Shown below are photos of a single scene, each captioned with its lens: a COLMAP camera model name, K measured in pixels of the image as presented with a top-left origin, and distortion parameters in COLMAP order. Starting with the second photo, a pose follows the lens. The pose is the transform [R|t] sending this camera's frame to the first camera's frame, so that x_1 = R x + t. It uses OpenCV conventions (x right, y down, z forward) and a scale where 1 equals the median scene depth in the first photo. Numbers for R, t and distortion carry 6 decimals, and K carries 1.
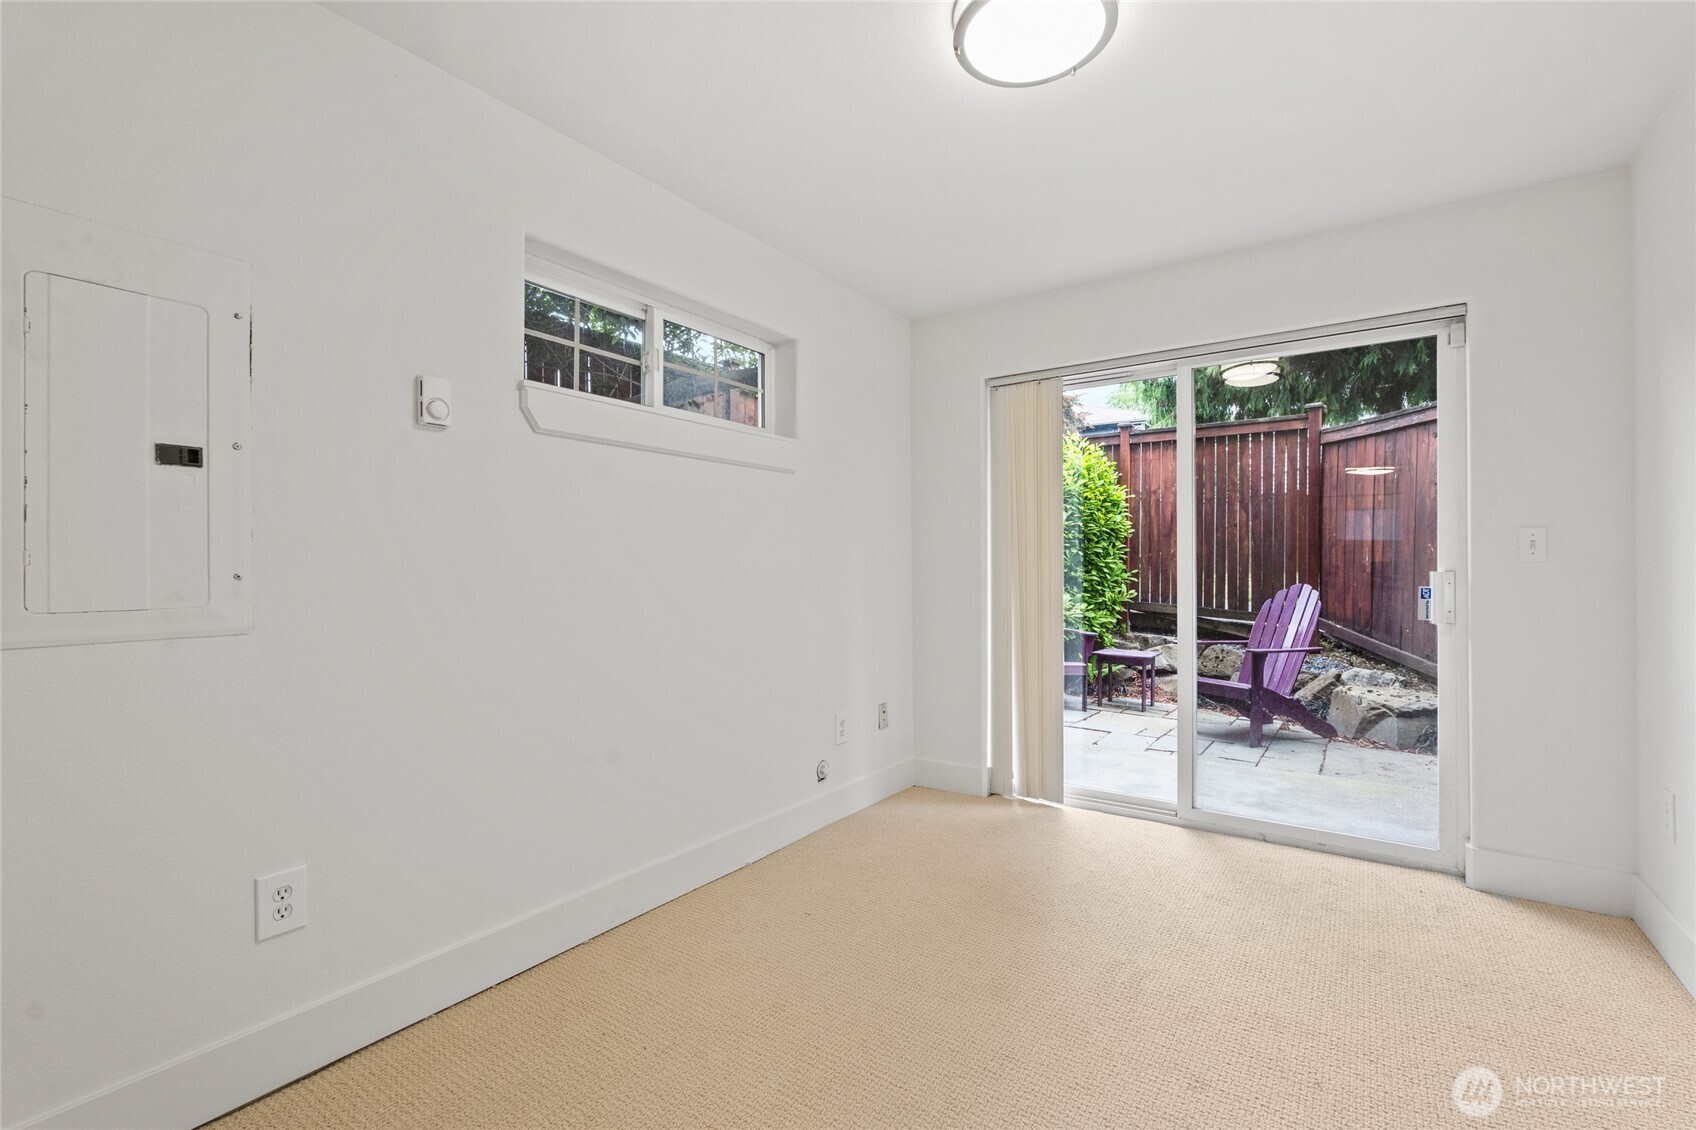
lens RADIAL K [[744.9, 0, 853.5], [0, 744.9, 564.8], [0, 0, 1]] dist [-0.003391, -0.000164]
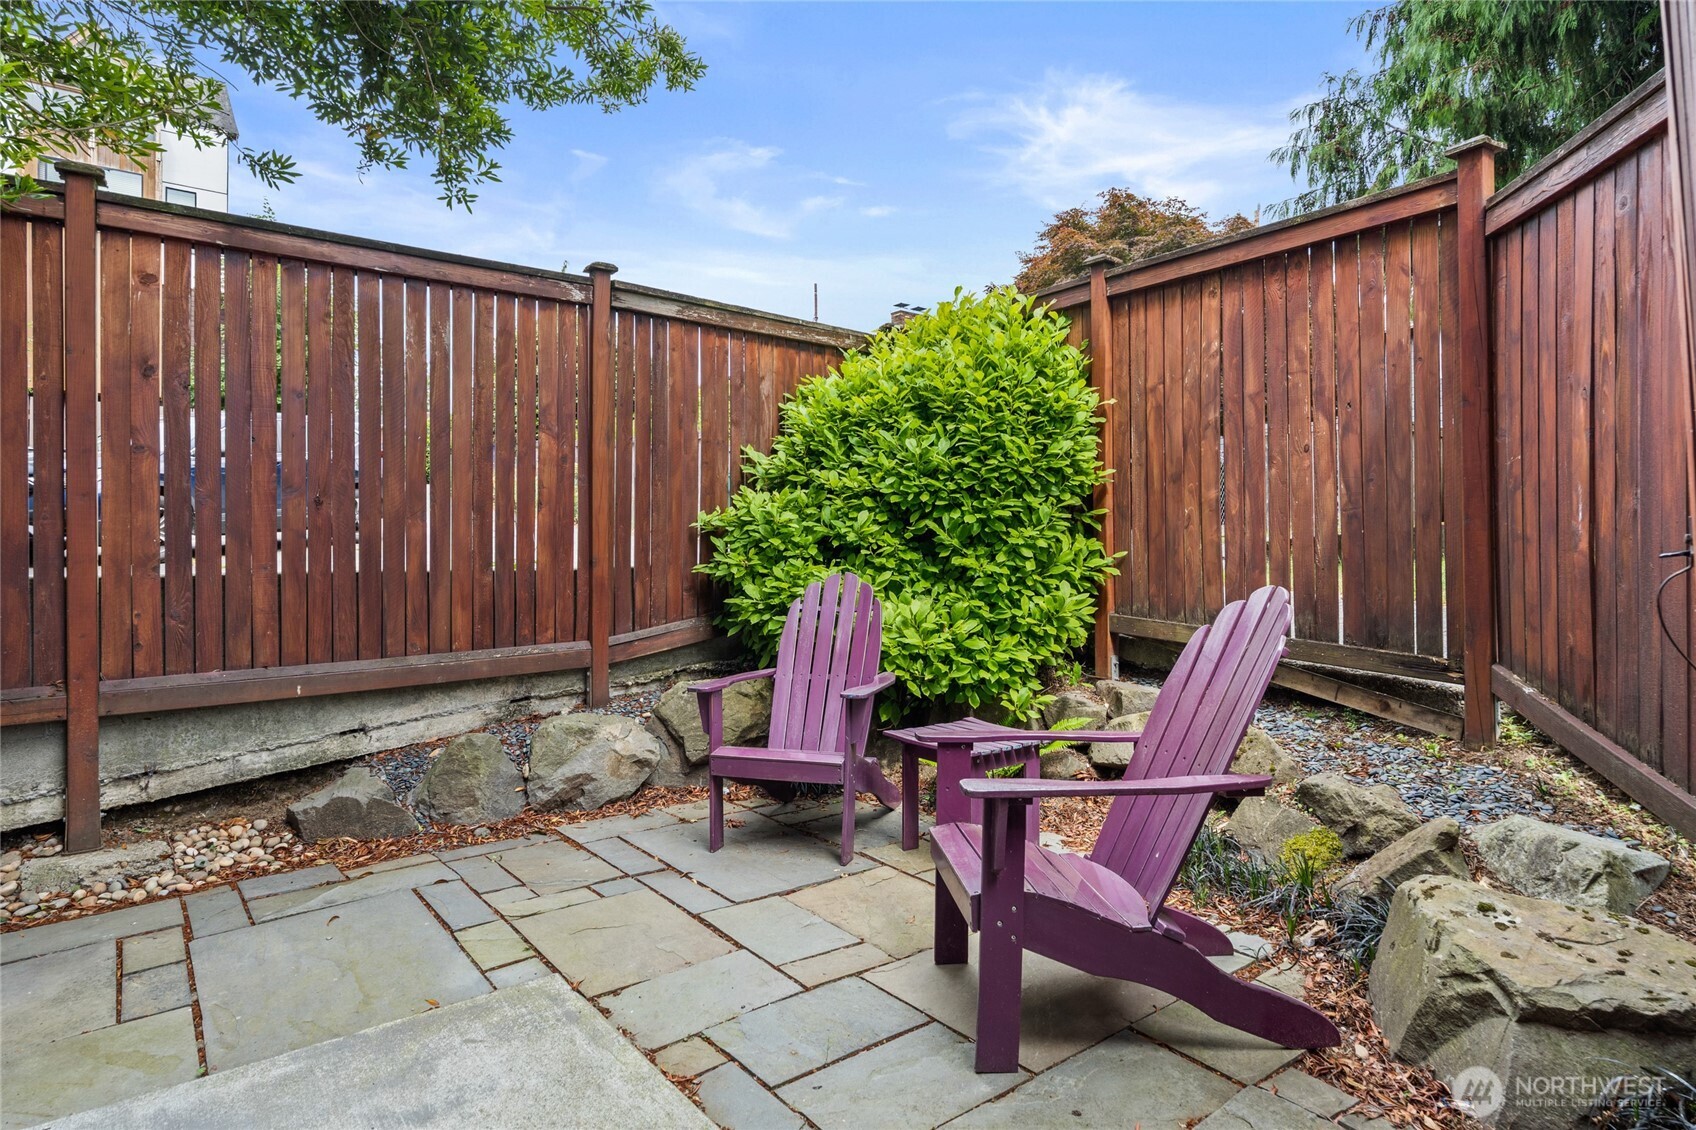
lens RADIAL K [[908.7, 0, 853.4], [0, 908.7, 561.6], [0, 0, 1]] dist [0.000211, 0.000474]
pose [[0.957995, -0.005748, -0.286726, 0.513082], [0.008661, 0.999923, 0.008890, 0.008443], [0.286653, -0.011000, 0.957971, 0.503629]]
